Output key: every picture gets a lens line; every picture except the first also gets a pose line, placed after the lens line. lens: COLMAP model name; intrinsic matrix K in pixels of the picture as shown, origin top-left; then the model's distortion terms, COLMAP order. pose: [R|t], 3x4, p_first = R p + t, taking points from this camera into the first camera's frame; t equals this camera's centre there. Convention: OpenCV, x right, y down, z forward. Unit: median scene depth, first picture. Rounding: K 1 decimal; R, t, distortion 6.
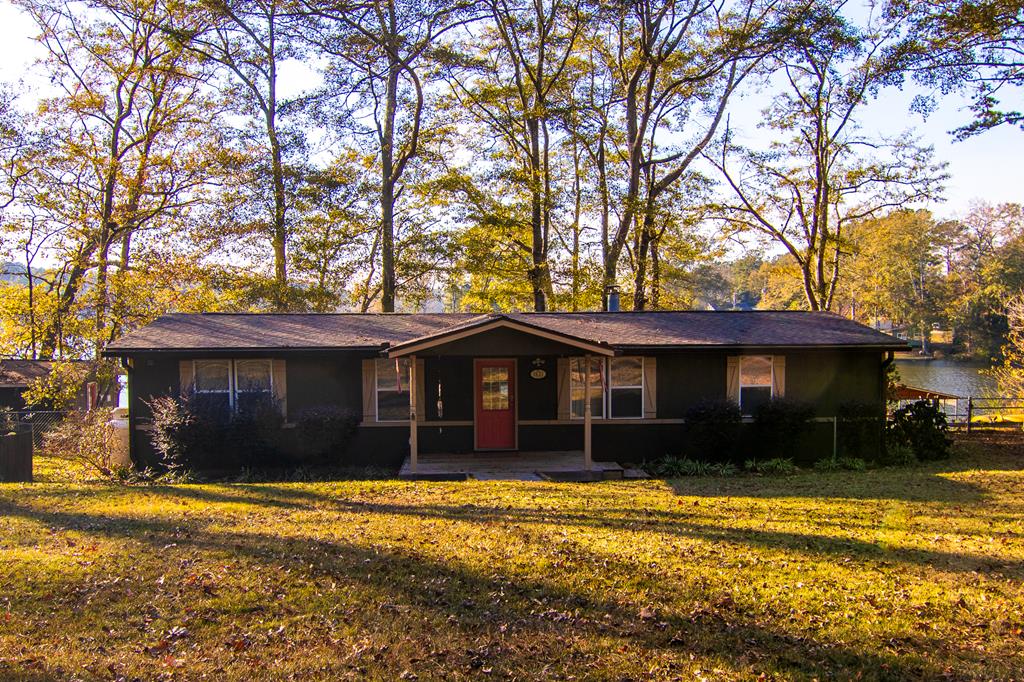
lens RADIAL K [[884.6, 0, 513.2], [0, 884.6, 346.8], [0, 0, 1]] dist [0.000644, -0.018625]
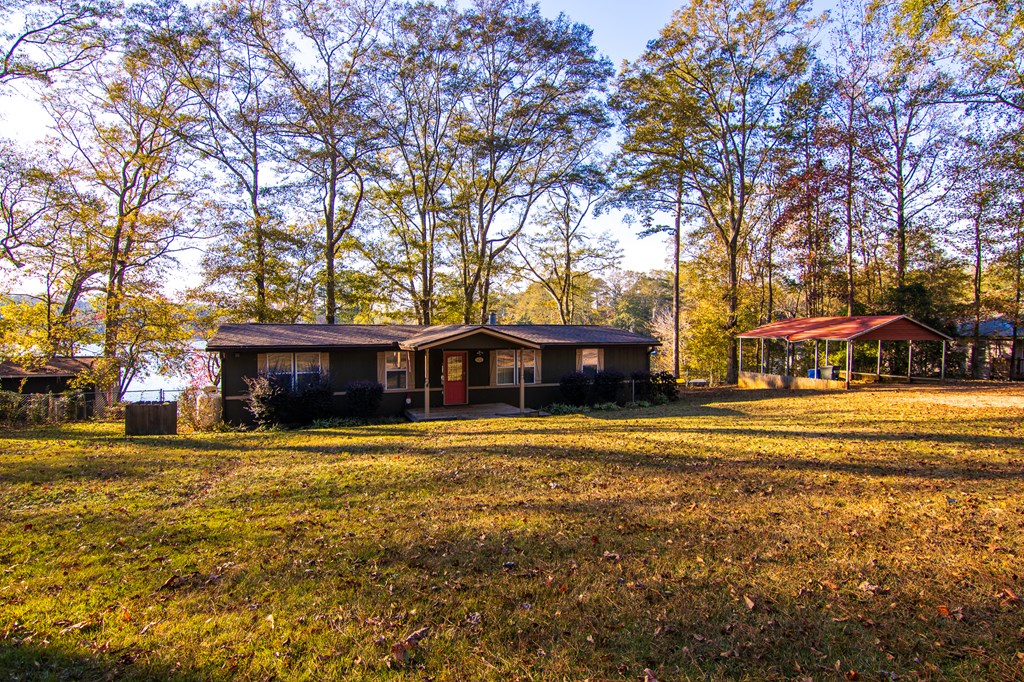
lens RADIAL K [[534.3, 0, 510.6], [0, 534.3, 335.0], [0, 0, 1]] dist [-0.004084, -0.000358]
pose [[0.949082, 0.002615, 0.315018, -0.145266], [0.005083, 0.999708, -0.023610, 0.004097], [-0.314988, 0.024009, 0.948792, -0.013908]]
